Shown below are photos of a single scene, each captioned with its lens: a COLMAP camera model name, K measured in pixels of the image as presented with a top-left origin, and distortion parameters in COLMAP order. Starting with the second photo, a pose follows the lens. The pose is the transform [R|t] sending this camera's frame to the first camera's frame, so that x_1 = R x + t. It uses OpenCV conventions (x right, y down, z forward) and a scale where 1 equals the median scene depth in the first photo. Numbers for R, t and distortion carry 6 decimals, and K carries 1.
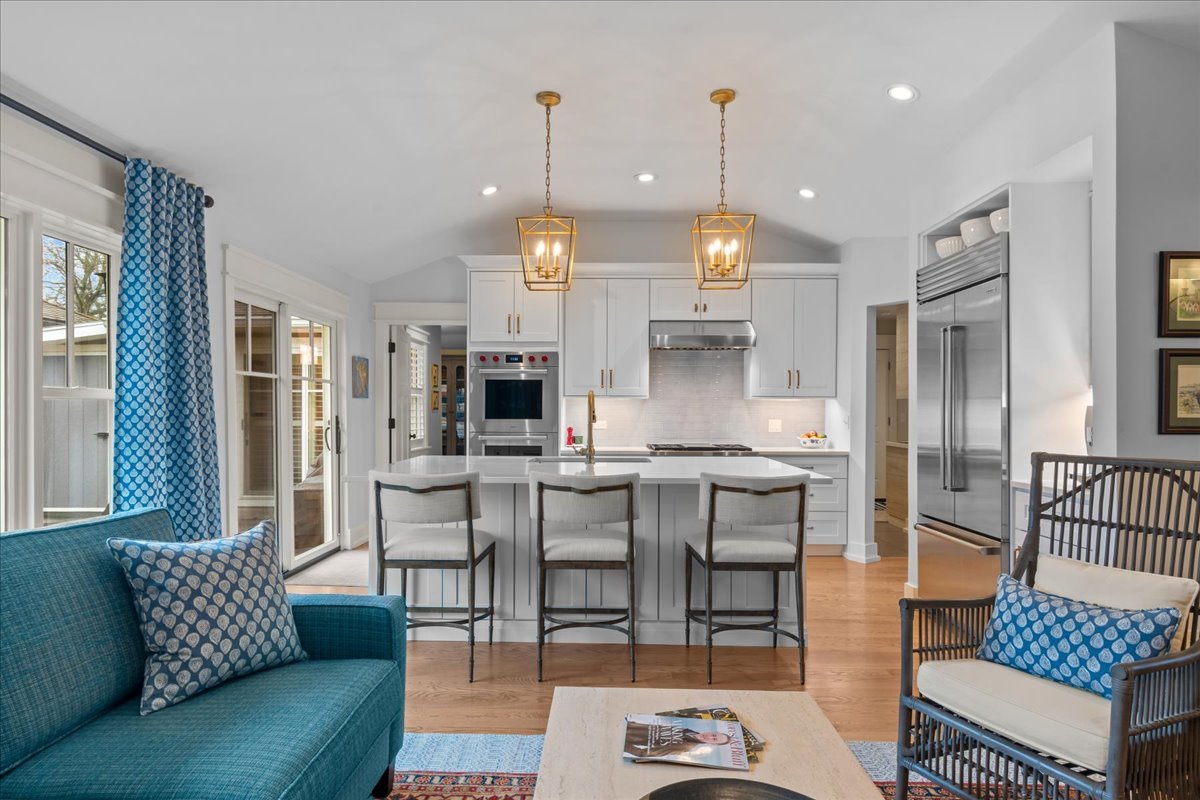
lens RADIAL K [[678.3, 0, 600.0], [0, 678.3, 400.0], [0, 0, 1]] dist [0.005579, 0.000328]
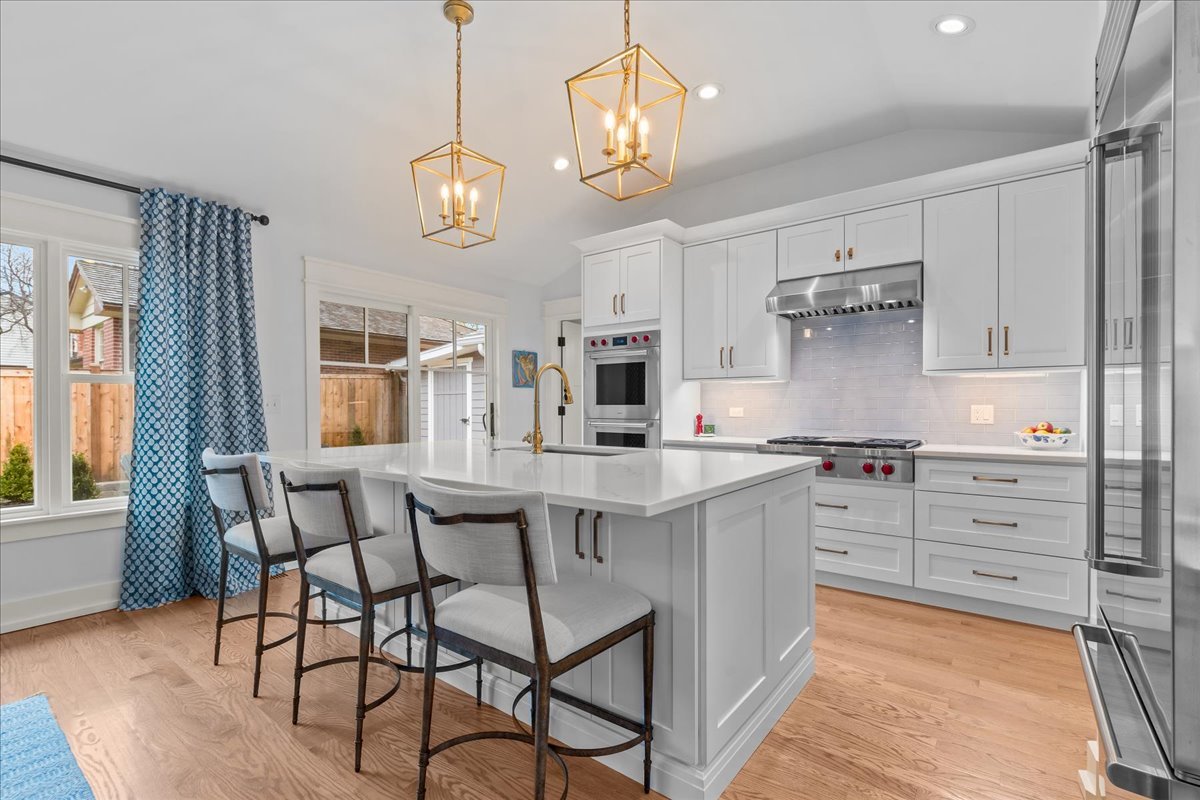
lens RADIAL K [[533.8, 0, 596.0], [0, 533.8, 404.8], [0, 0, 1]] dist [-0.000055, -0.000244]
pose [[0.799798, -0.004168, -0.600254, 0.295941], [0.012465, 0.999876, 0.009666, 0.020657], [0.600139, -0.015214, 0.799751, 0.386280]]
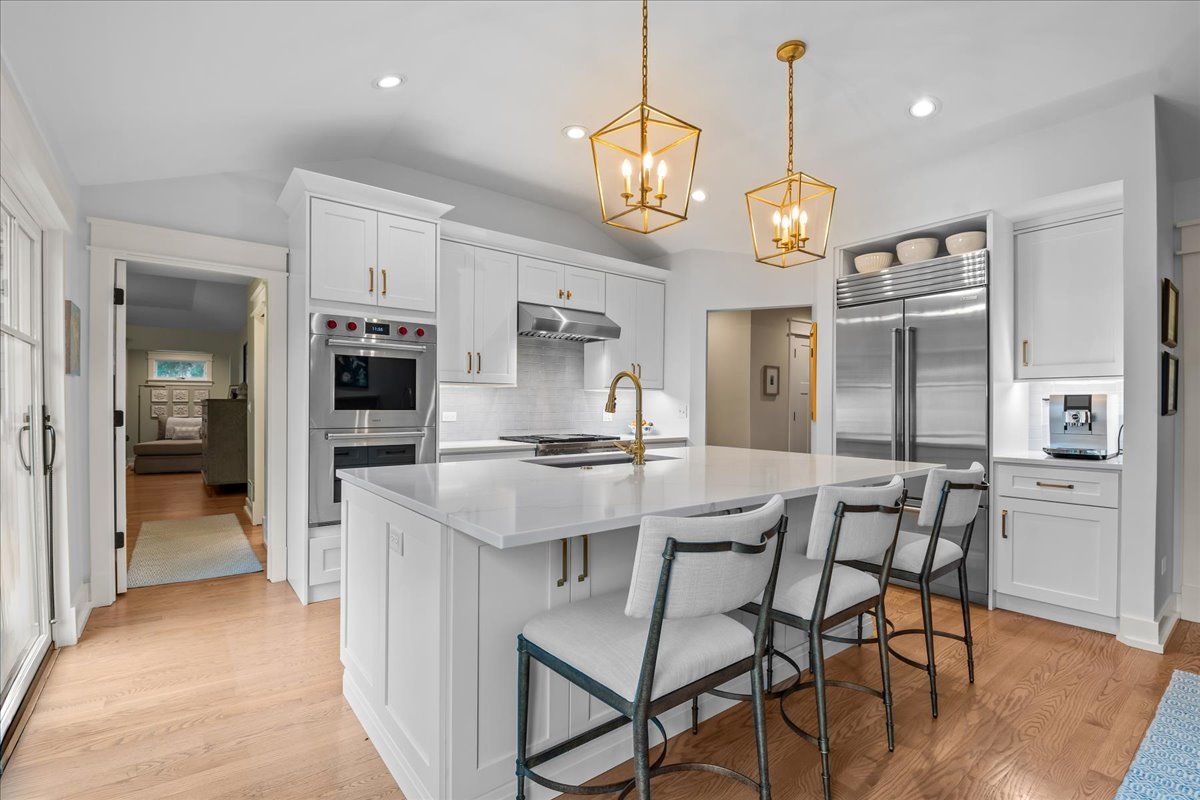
lens RADIAL K [[533.8, 0, 596.0], [0, 533.8, 404.8], [0, 0, 1]] dist [-0.000055, -0.000244]
pose [[0.779159, 0.001810, 0.626824, -0.309696], [-0.010872, 0.999884, 0.010628, 0.013854], [-0.626732, -0.015095, 0.779089, 0.395902]]
